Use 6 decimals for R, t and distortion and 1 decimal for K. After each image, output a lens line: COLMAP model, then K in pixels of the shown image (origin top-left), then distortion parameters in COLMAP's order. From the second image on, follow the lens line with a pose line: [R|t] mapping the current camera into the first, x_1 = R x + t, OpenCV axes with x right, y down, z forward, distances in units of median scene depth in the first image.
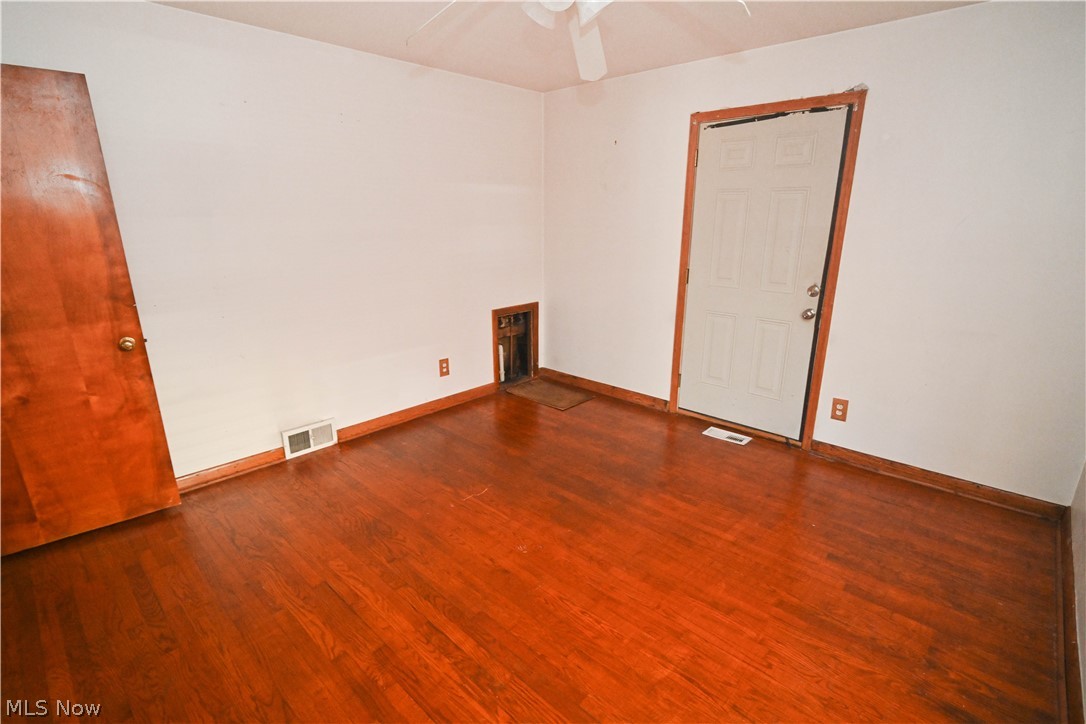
lens RADIAL K [[503.1, 0, 546.9], [0, 503.1, 364.1], [0, 0, 1]] dist [-0.007454, -0.001280]
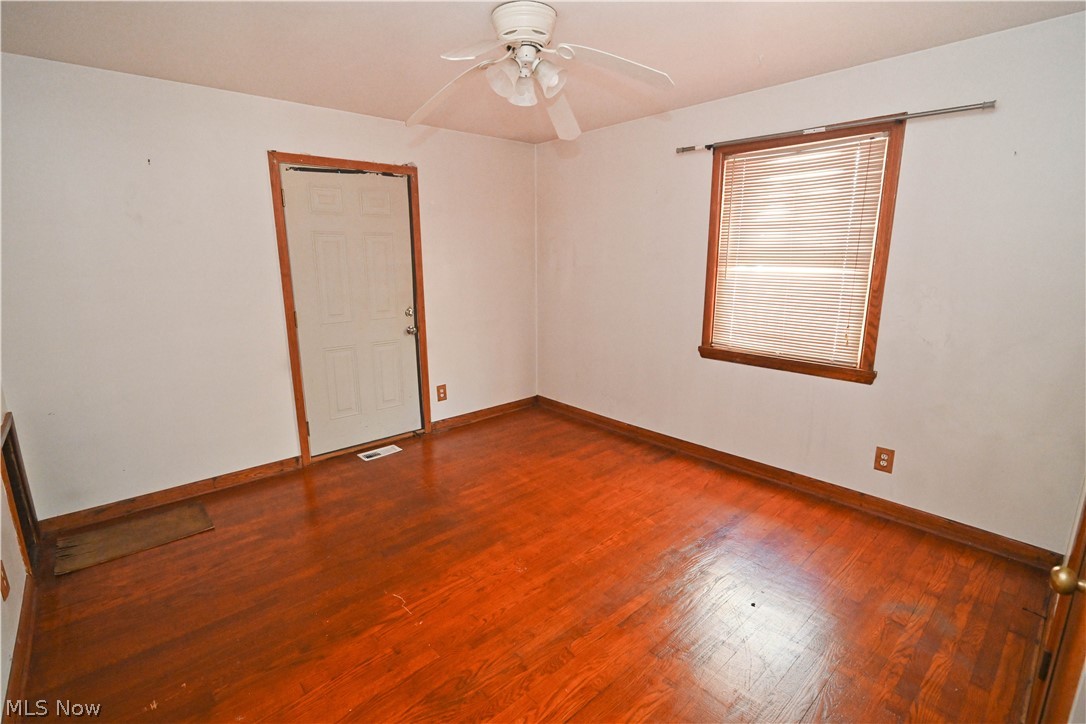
lens RADIAL K [[509.7, 0, 521.8], [0, 509.7, 369.3], [0, 0, 1]] dist [-0.010598, -0.000645]
pose [[0.112819, -0.221274, 0.968664, -0.833146], [0.290093, 0.939749, 0.180882, -0.180943], [-0.950325, 0.260595, 0.170212, 0.606273]]
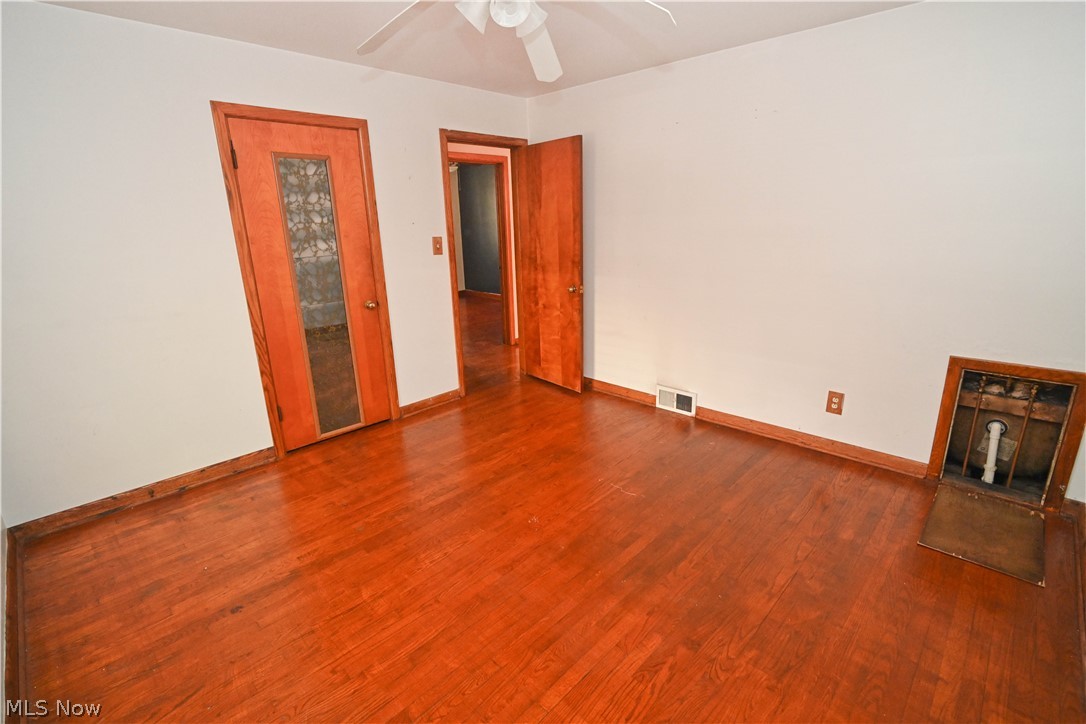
lens RADIAL K [[497.2, 0, 555.4], [0, 497.2, 358.9], [0, 0, 1]] dist [-0.003474, -0.000662]
pose [[0.012152, 0.274760, -0.961436, 0.763476], [-0.260933, 0.929064, 0.262211, -0.216505], [0.965280, 0.247684, 0.082984, 0.739986]]
